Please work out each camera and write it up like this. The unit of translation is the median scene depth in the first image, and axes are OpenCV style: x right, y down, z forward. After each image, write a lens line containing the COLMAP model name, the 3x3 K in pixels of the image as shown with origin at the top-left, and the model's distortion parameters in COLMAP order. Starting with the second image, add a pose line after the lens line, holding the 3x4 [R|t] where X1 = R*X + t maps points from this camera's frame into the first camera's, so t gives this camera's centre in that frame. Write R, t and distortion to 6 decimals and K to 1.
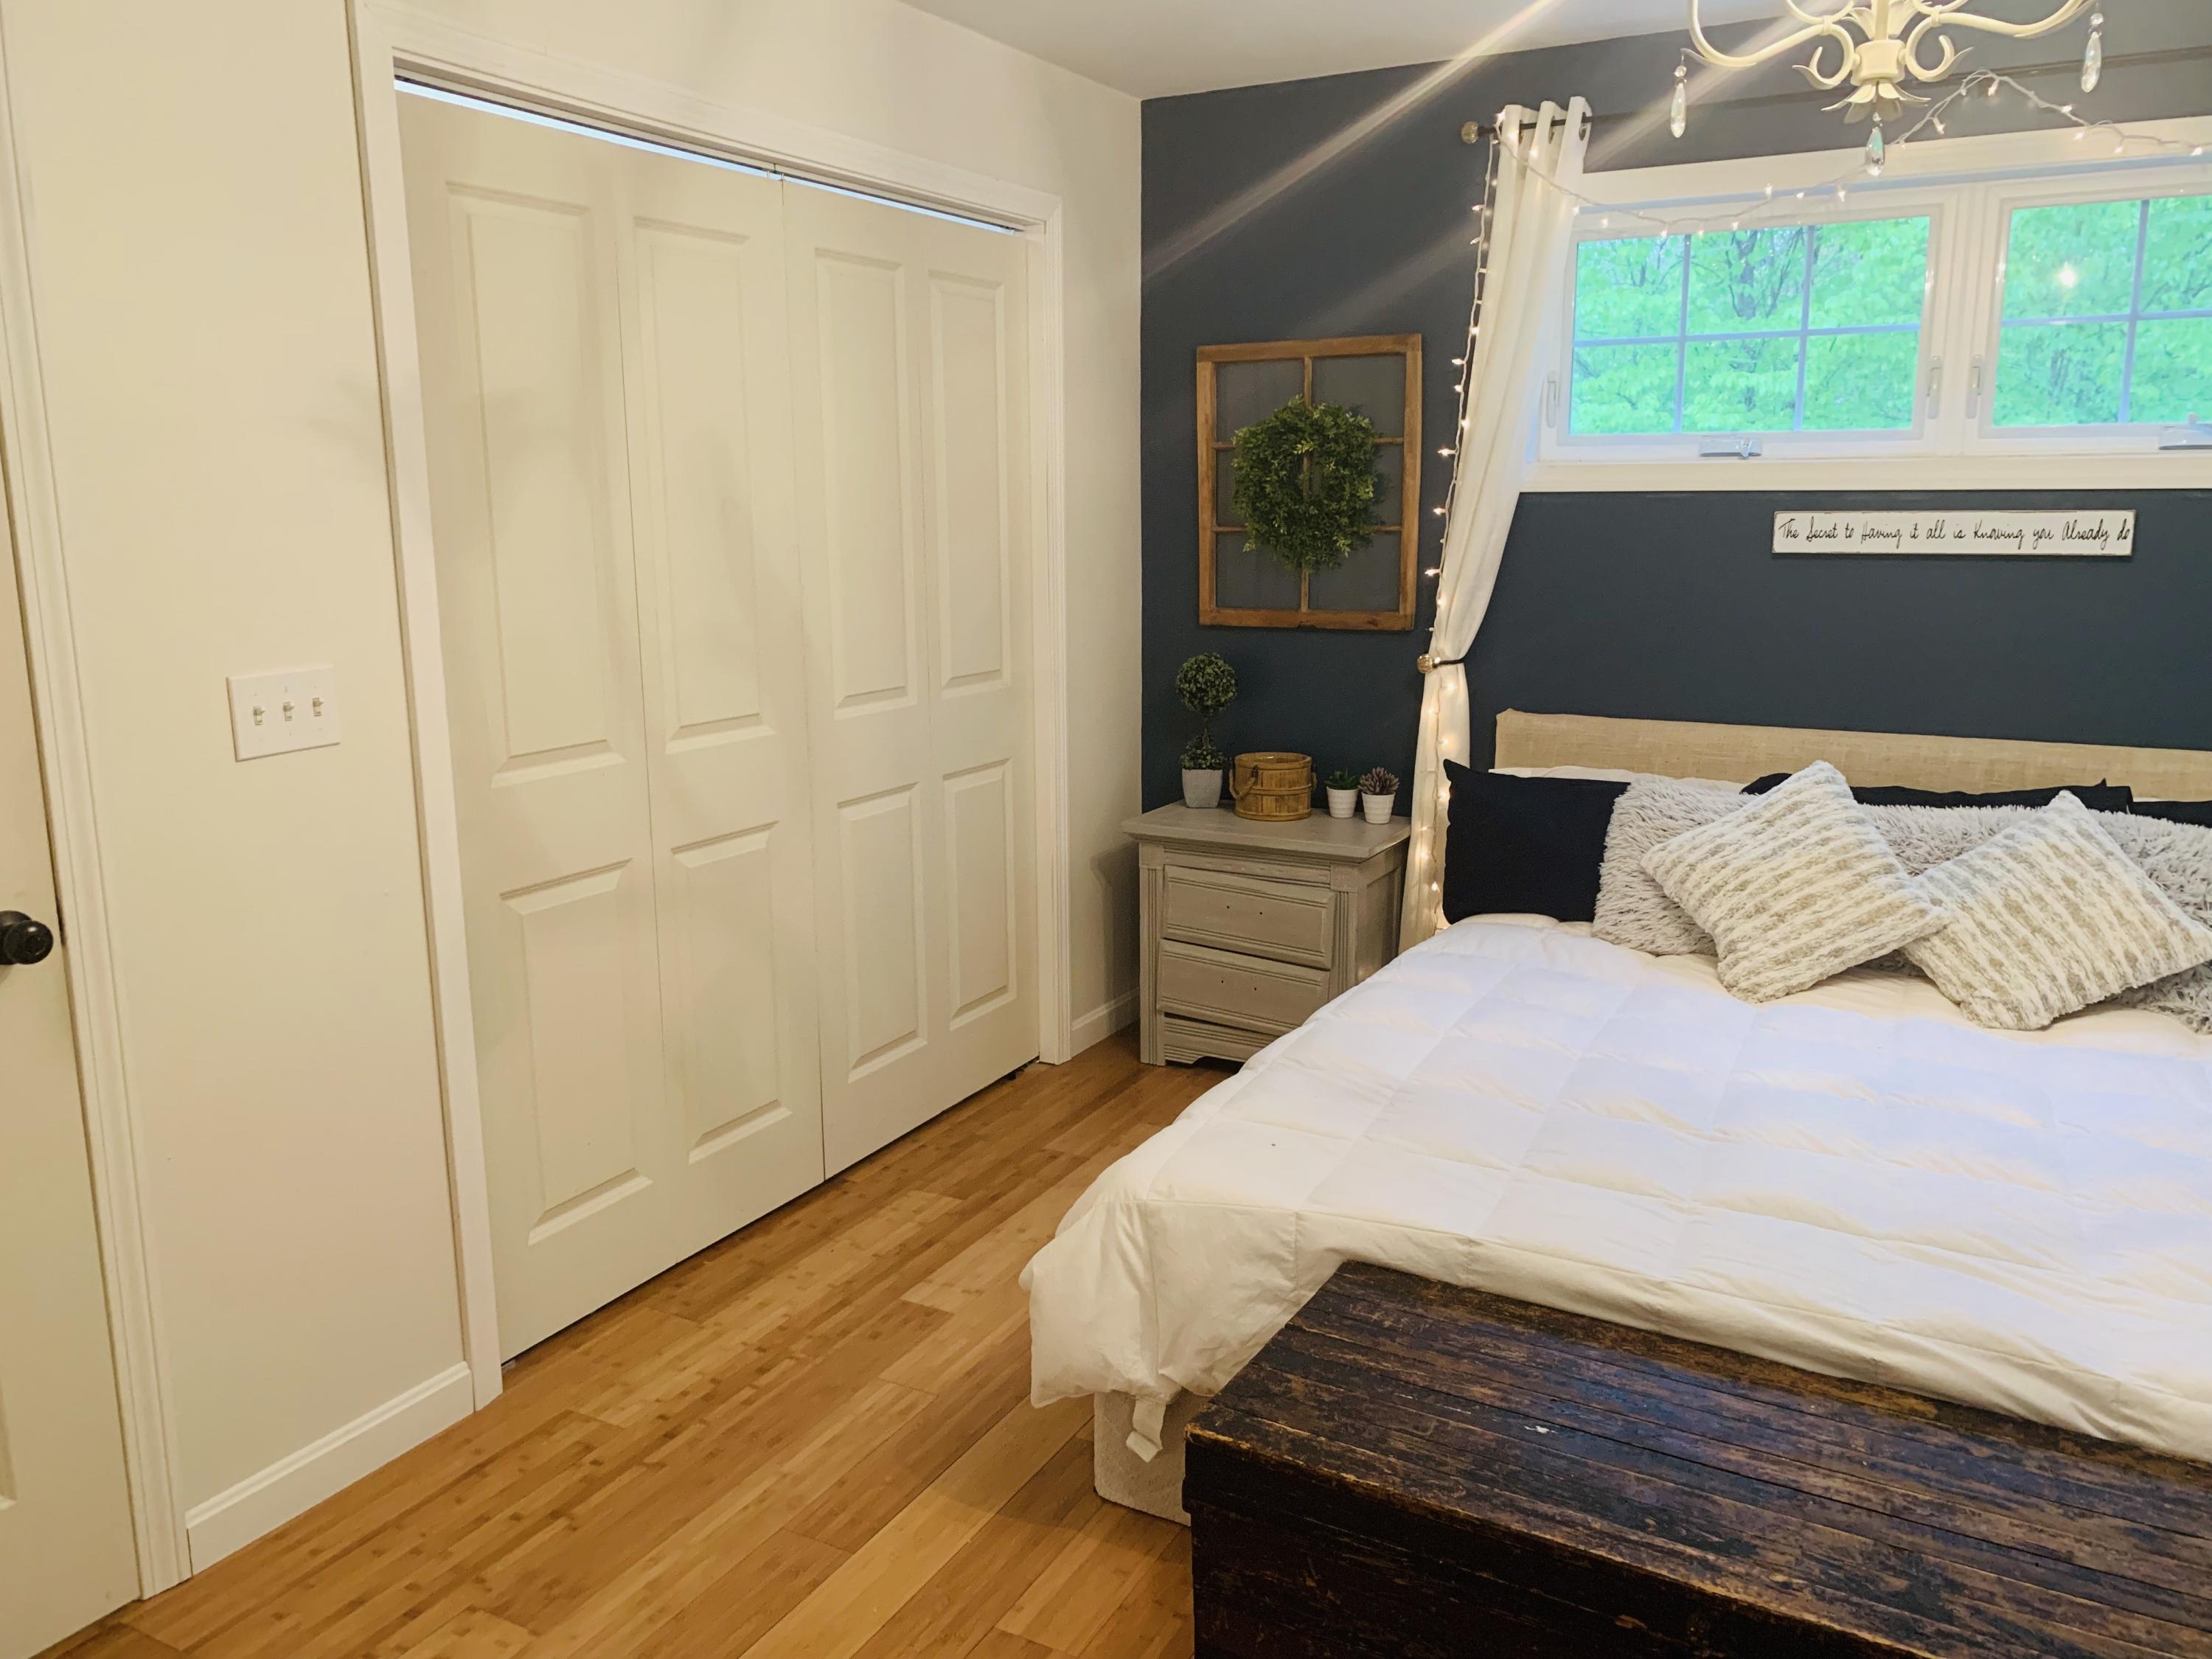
lens RADIAL K [[1704.5, 0, 1154.5], [0, 1704.5, 825.5], [0, 0, 1]] dist [0.065541, -0.054594]
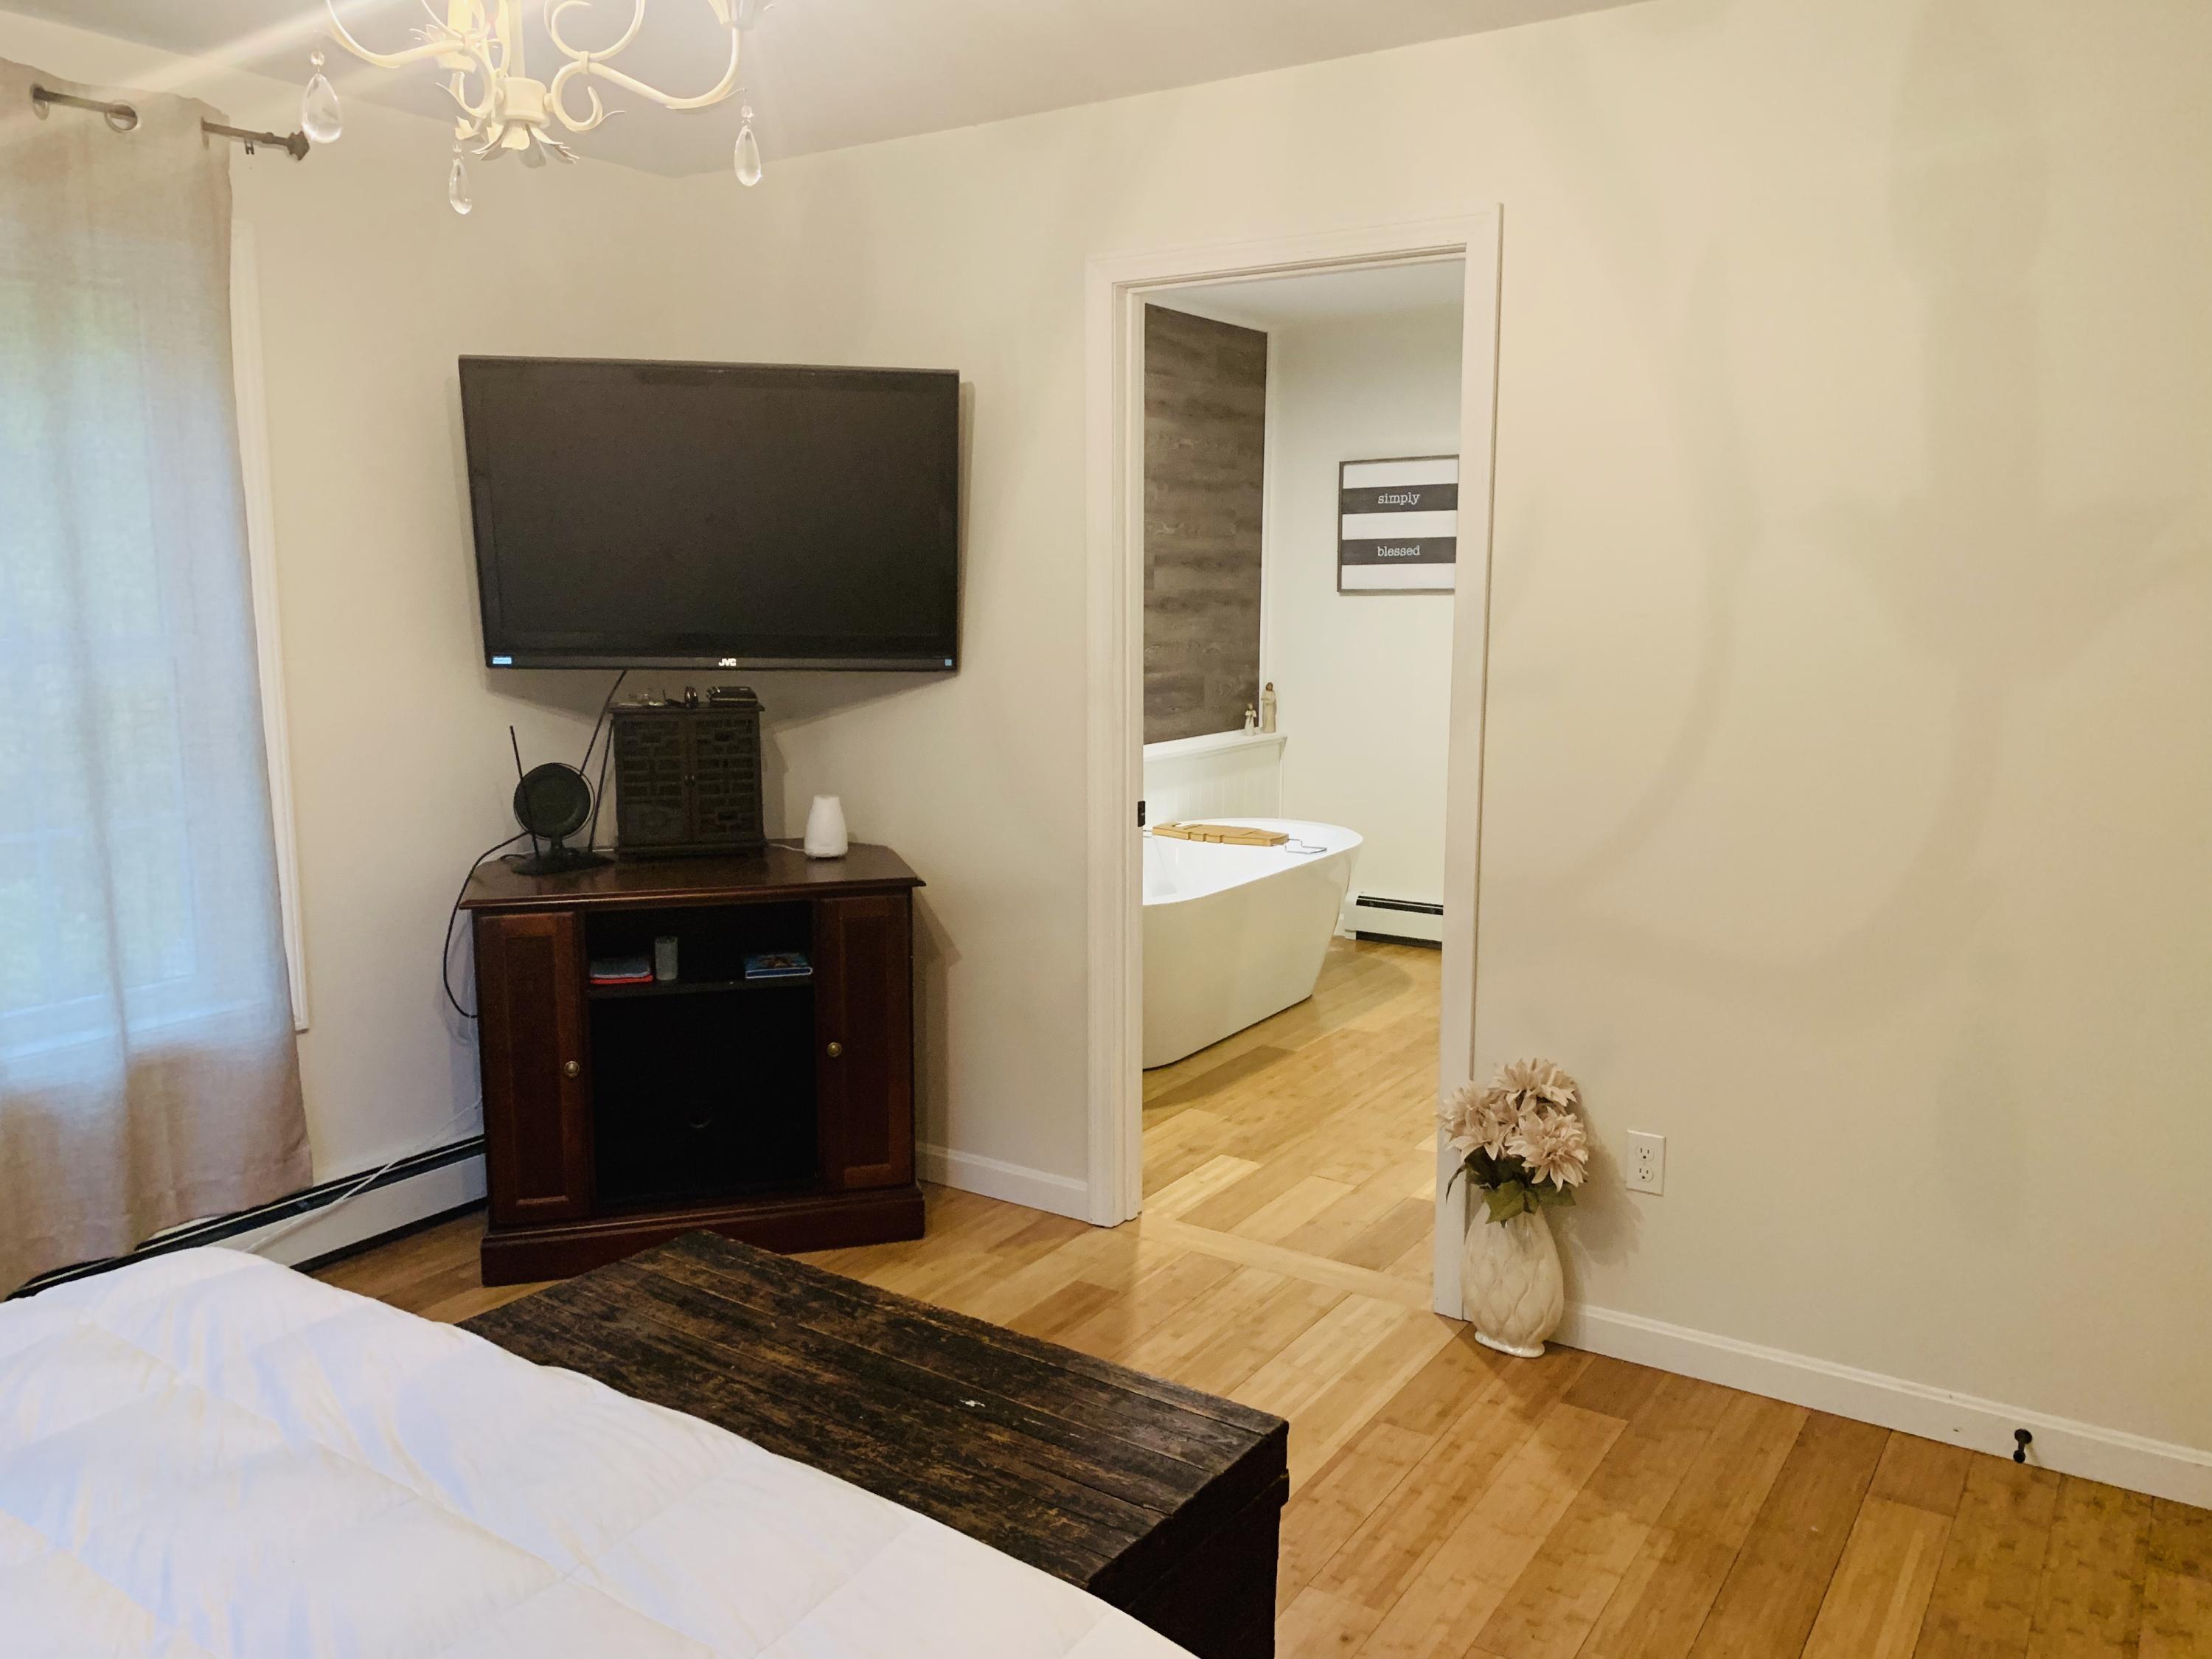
lens RADIAL K [[1714.2, 0, 1105.6], [0, 1714.2, 840.4], [0, 0, 1]] dist [0.135428, -0.292084]
pose [[-0.993536, -0.019721, 0.111793, 0.010690], [0.019630, 0.940114, 0.340295, -0.214010], [-0.111809, 0.340290, -0.933650, 1.087308]]
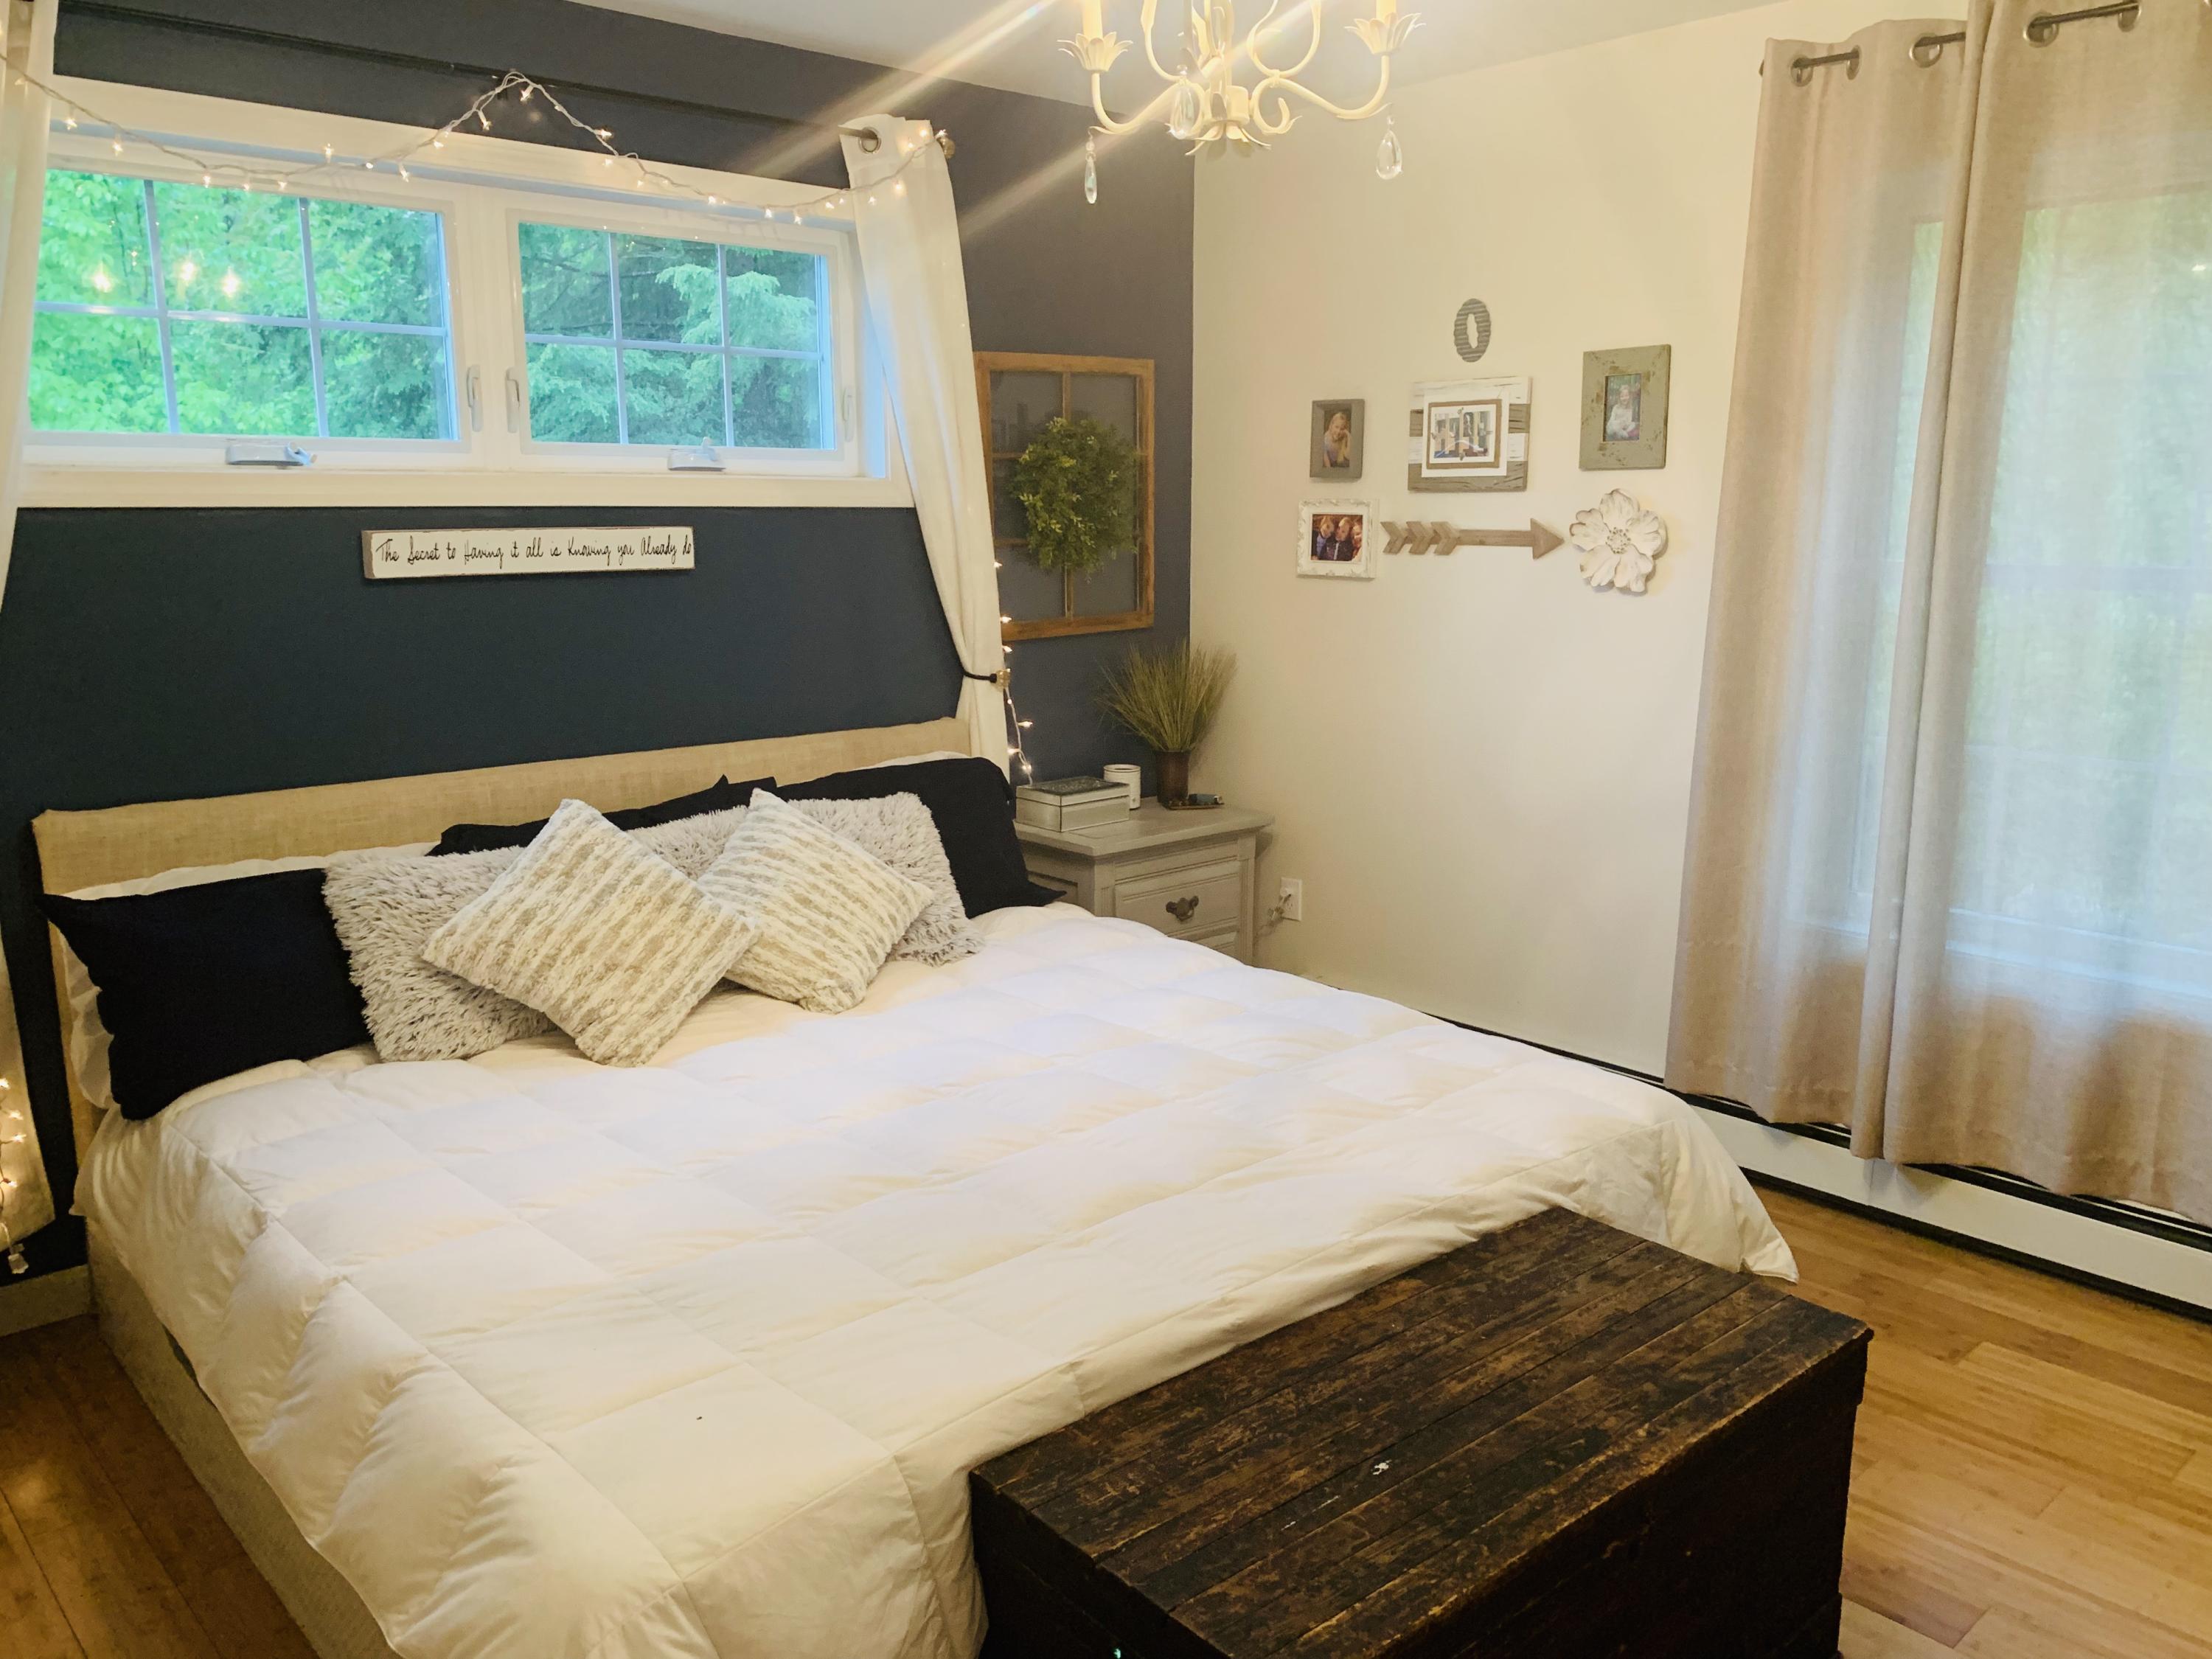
lens RADIAL K [[1691.2, 0, 1097.9], [0, 1691.2, 823.0], [0, 0, 1]] dist [0.050962, -0.068489]
pose [[0.348869, -0.175365, 0.920618, -0.371226], [0.182624, 0.976226, 0.116752, -0.083378], [-0.919205, 0.127396, 0.372601, 0.419549]]
